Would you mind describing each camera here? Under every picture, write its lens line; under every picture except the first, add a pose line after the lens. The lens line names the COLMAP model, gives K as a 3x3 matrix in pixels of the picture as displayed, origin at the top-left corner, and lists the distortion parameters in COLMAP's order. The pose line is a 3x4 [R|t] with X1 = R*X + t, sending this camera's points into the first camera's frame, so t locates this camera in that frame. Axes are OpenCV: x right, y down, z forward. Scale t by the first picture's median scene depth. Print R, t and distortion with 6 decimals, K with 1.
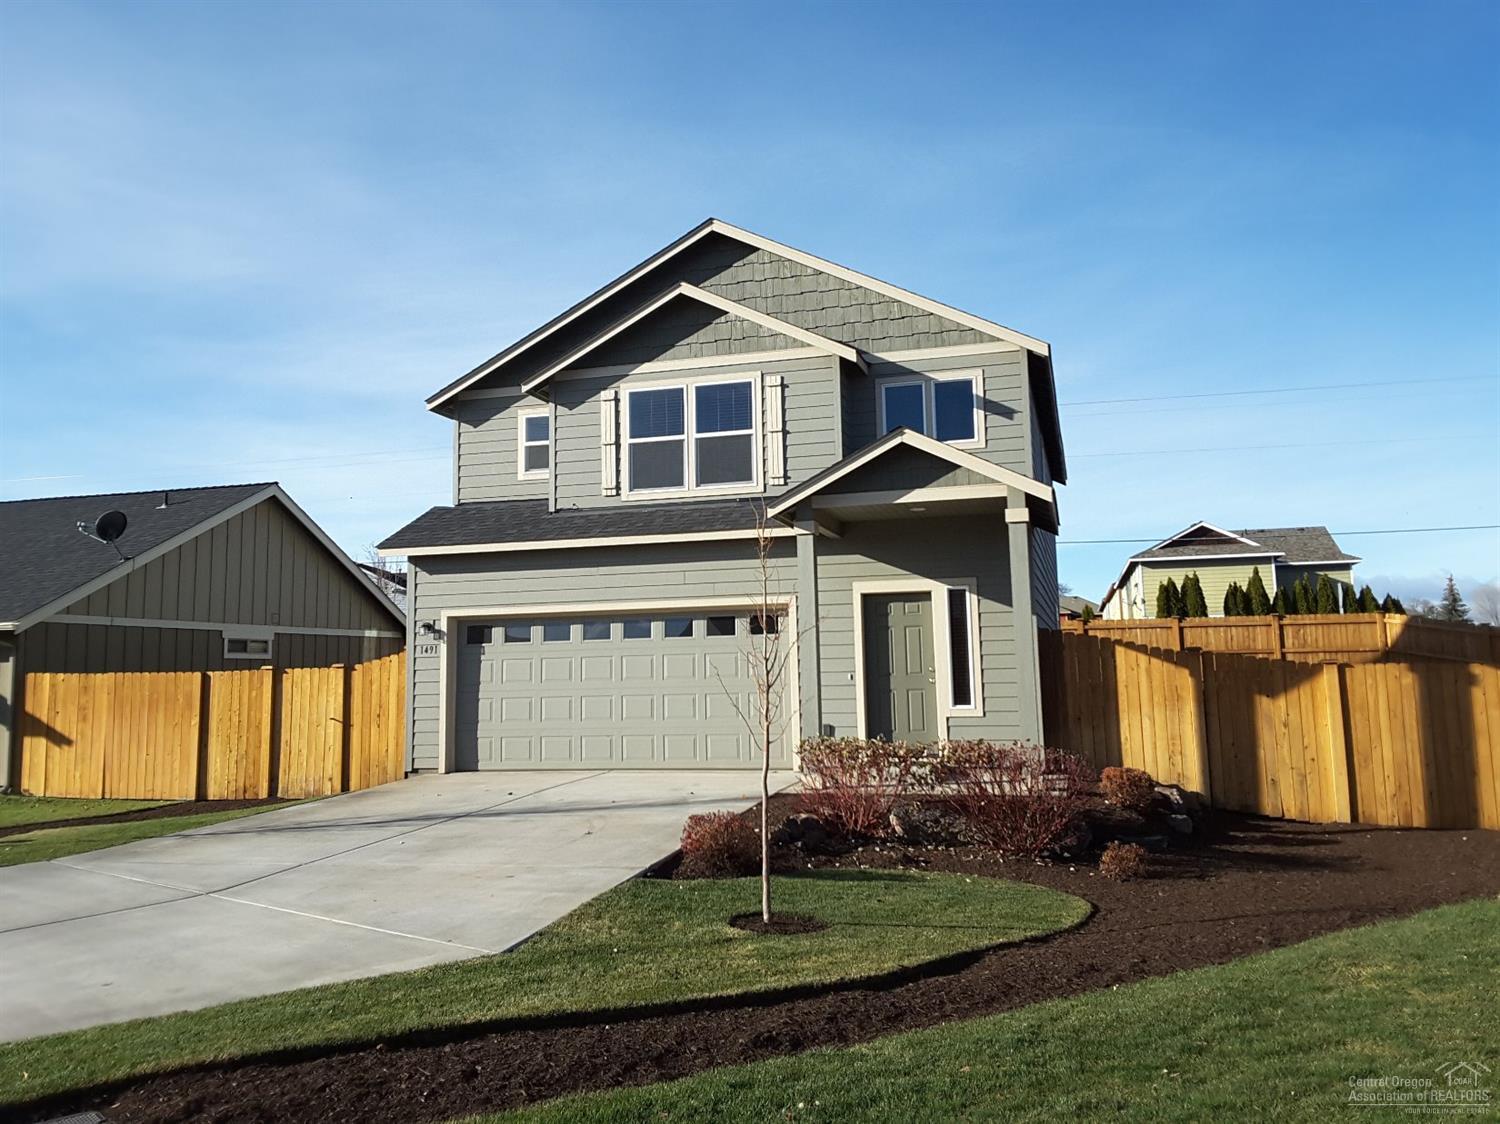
lens RADIAL K [[1225.0, 0, 750.0], [0, 1225.0, 562.0], [0, 0, 1]] dist [-0.007378, -0.010666]
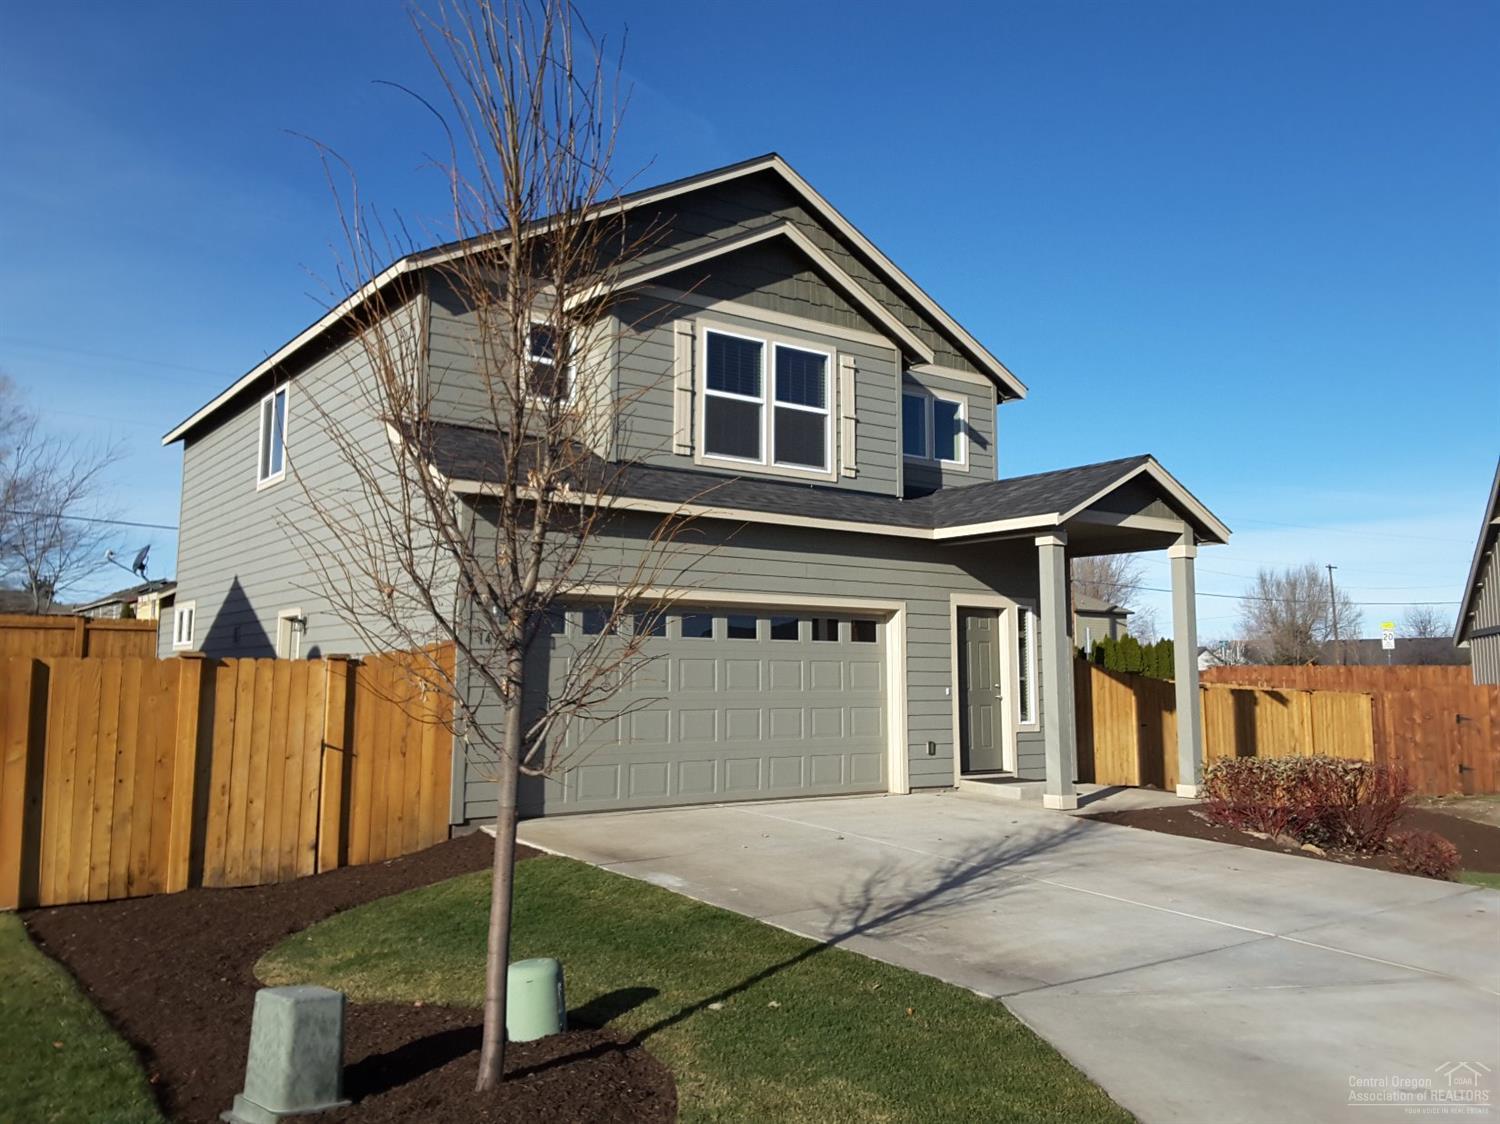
lens RADIAL K [[1225.0, 0, 750.0], [0, 1225.0, 562.0], [0, 0, 1]] dist [-0.007378, -0.010666]
pose [[0.619068, 0.098607, 0.779122, -0.700939], [-0.092054, 0.994358, -0.052705, 0.052594], [-0.779924, -0.039093, 0.624652, 0.476305]]
